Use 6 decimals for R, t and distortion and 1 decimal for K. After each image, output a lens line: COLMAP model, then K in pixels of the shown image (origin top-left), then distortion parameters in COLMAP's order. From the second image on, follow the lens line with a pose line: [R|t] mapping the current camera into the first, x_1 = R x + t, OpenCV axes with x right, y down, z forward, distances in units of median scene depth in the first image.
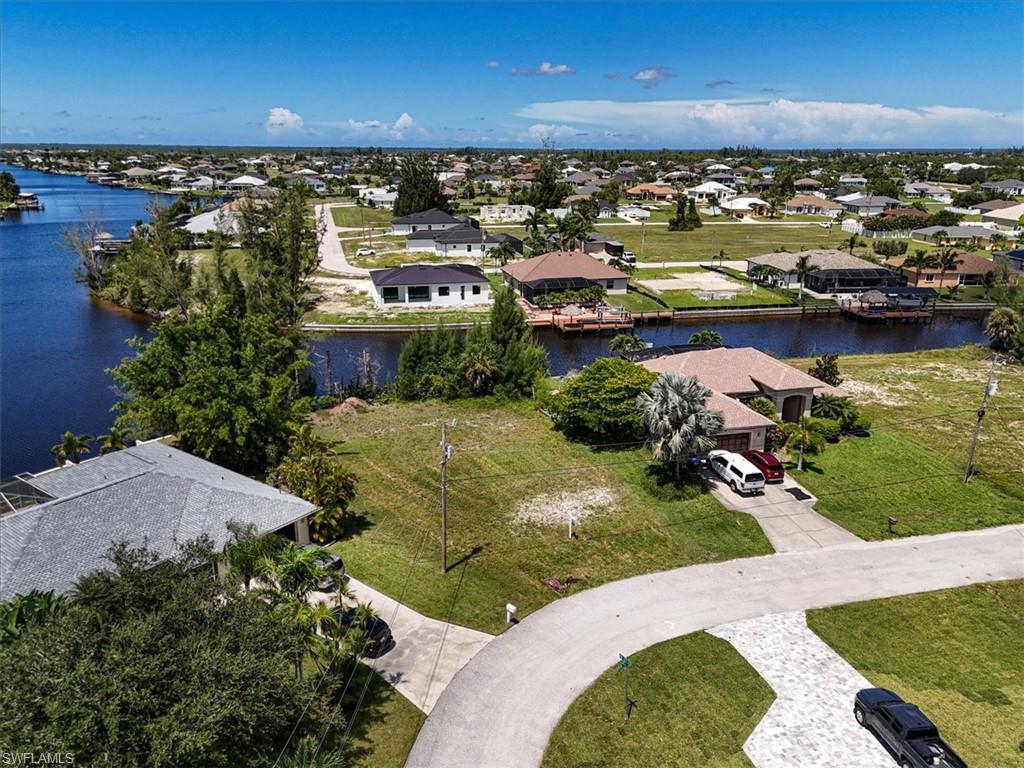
lens RADIAL K [[755.8, 0, 511.7], [0, 755.8, 387.3], [0, 0, 1]] dist [0.062244, -0.053592]
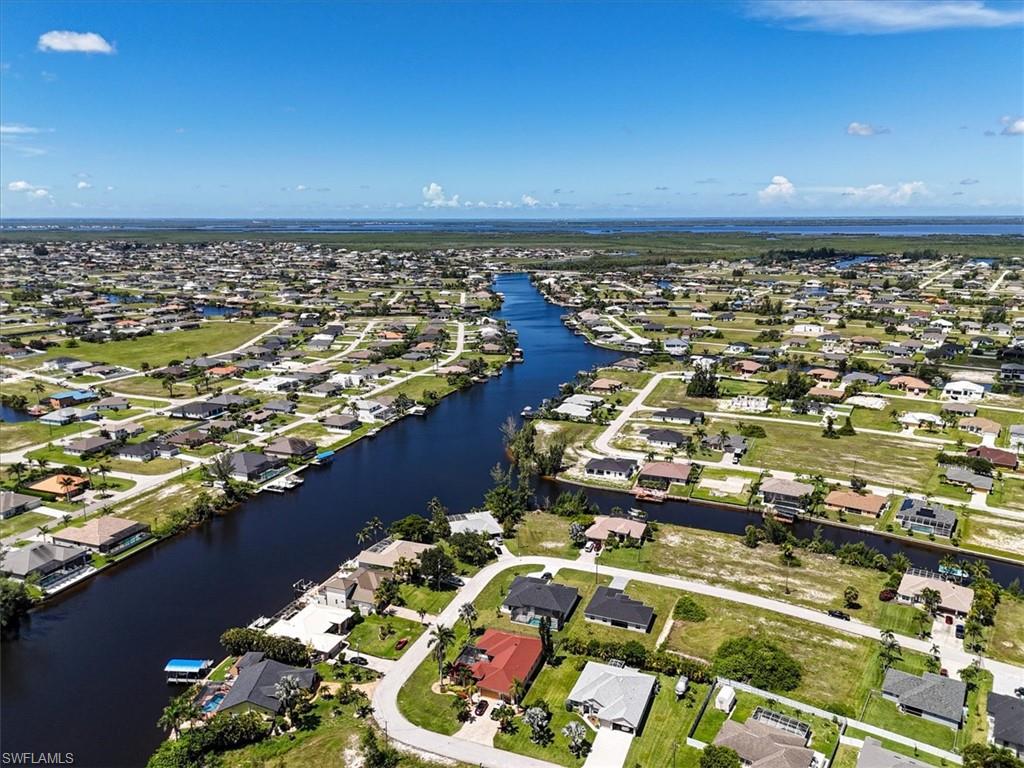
lens RADIAL K [[762.0, 0, 510.5], [0, 762.0, 369.8], [0, 0, 1]] dist [0.084314, -0.094141]
pose [[0.821902, 0.108685, -0.559165, 2.155259], [-0.165657, 0.984807, -0.052078, -0.561578], [0.545009, 0.135433, 0.827419, -2.917849]]
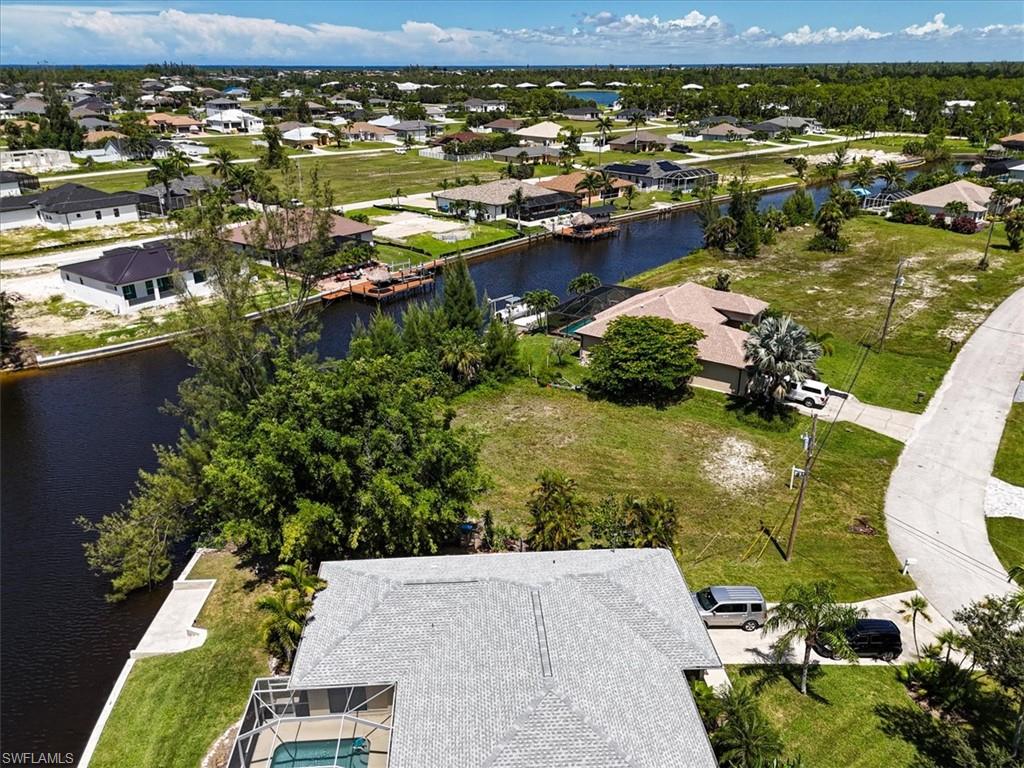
lens RADIAL K [[755.8, 0, 511.7], [0, 755.8, 387.3], [0, 0, 1]] dist [0.062244, -0.053592]
pose [[0.766055, -0.256464, 0.589395, -0.660465], [0.198764, 0.966528, 0.162226, -0.154495], [-0.611272, -0.007123, 0.791389, 0.317480]]
